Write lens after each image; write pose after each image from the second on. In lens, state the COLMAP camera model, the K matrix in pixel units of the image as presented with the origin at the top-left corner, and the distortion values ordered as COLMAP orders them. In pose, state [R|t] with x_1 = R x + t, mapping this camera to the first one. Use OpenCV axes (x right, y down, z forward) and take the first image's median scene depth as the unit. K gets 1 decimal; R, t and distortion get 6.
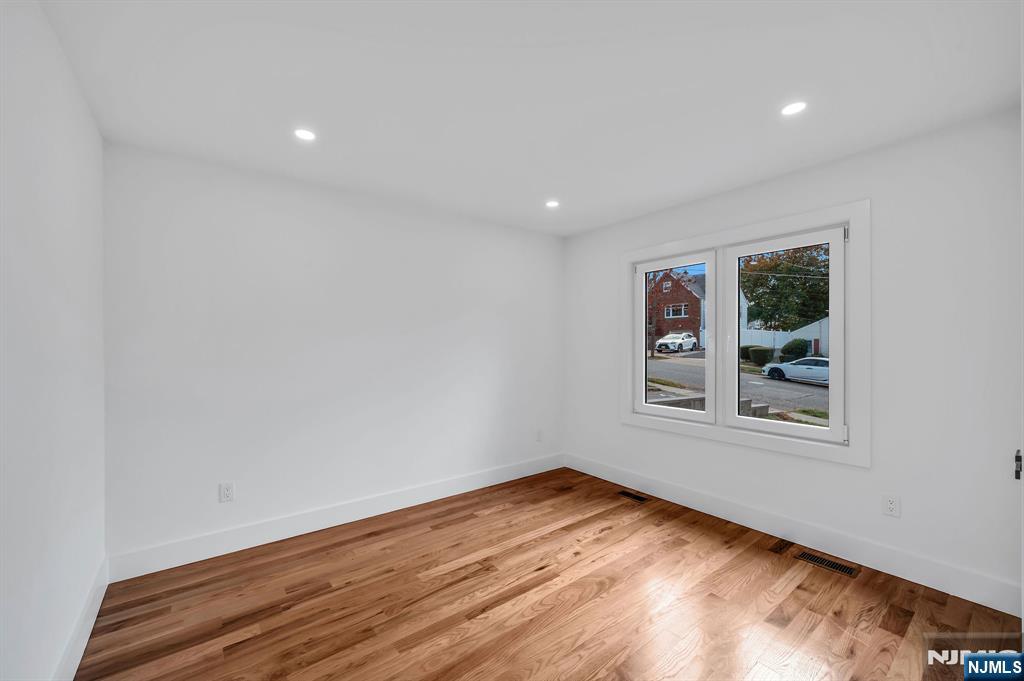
lens RADIAL K [[406.4, 0, 508.4], [0, 406.4, 341.2], [0, 0, 1]] dist [0.000636, -0.000329]
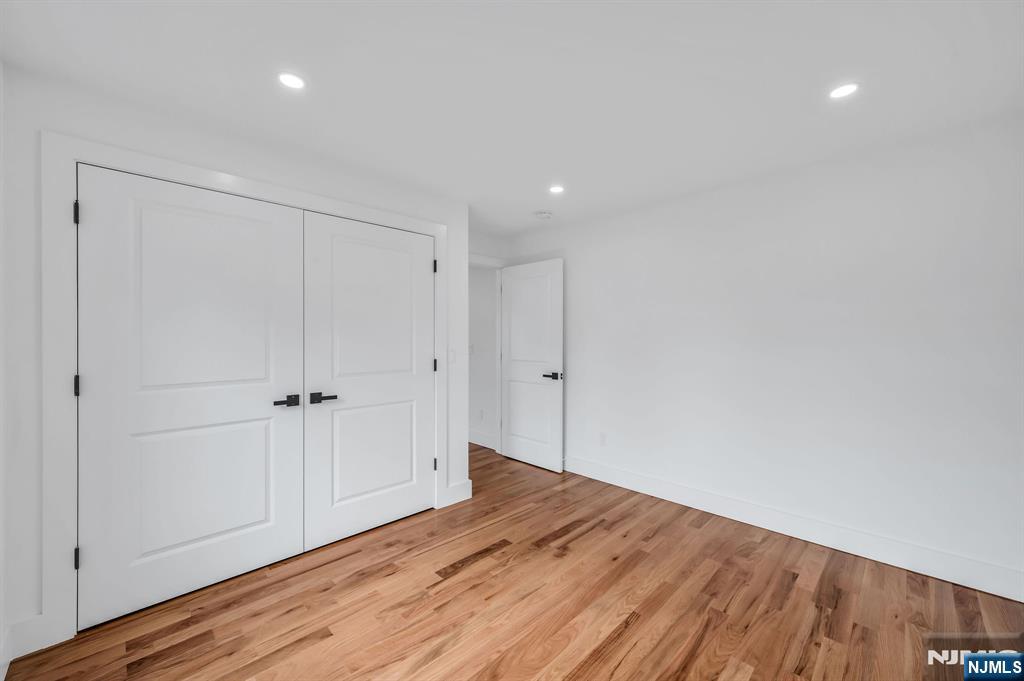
lens RADIAL K [[406.4, 0, 508.4], [0, 406.4, 341.2], [0, 0, 1]] dist [0.000636, -0.000329]
pose [[-0.992356, 0.000750, -0.123404, 0.271696], [0.000549, 0.999998, 0.001666, 0.009794], [0.123405, 0.001586, -0.992355, 1.586781]]
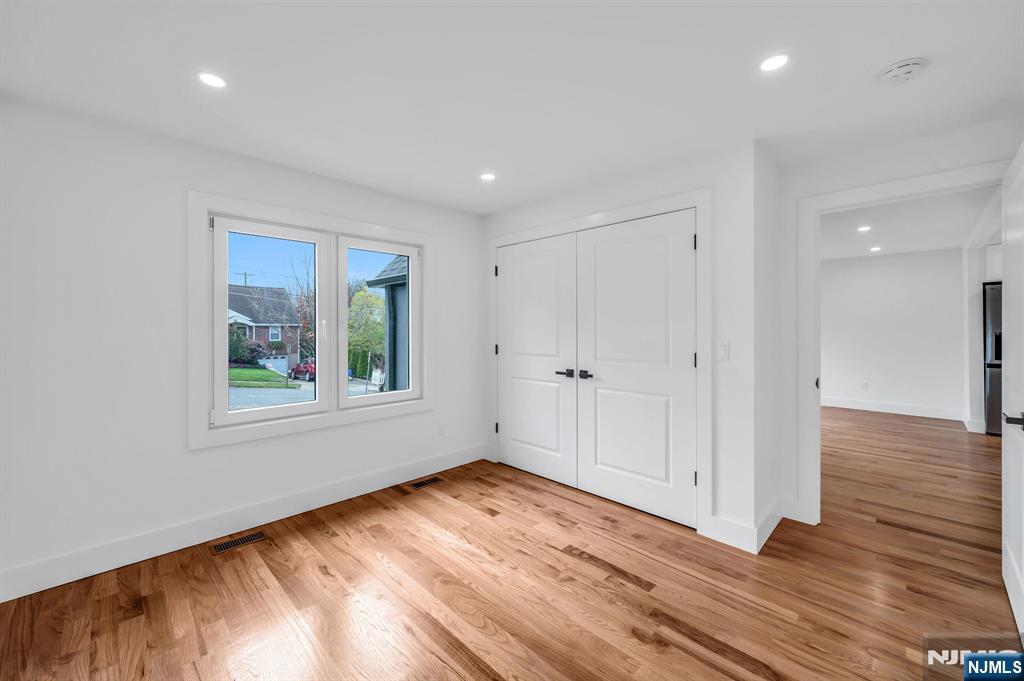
lens RADIAL K [[409.2, 0, 510.3], [0, 409.2, 326.0], [0, 0, 1]] dist [0.000571, 0.000047]
pose [[-0.125836, 0.004002, 0.992043, -0.685548], [-0.007921, 0.999956, -0.005039, 0.004215], [-0.992019, -0.008492, -0.125799, 0.909644]]
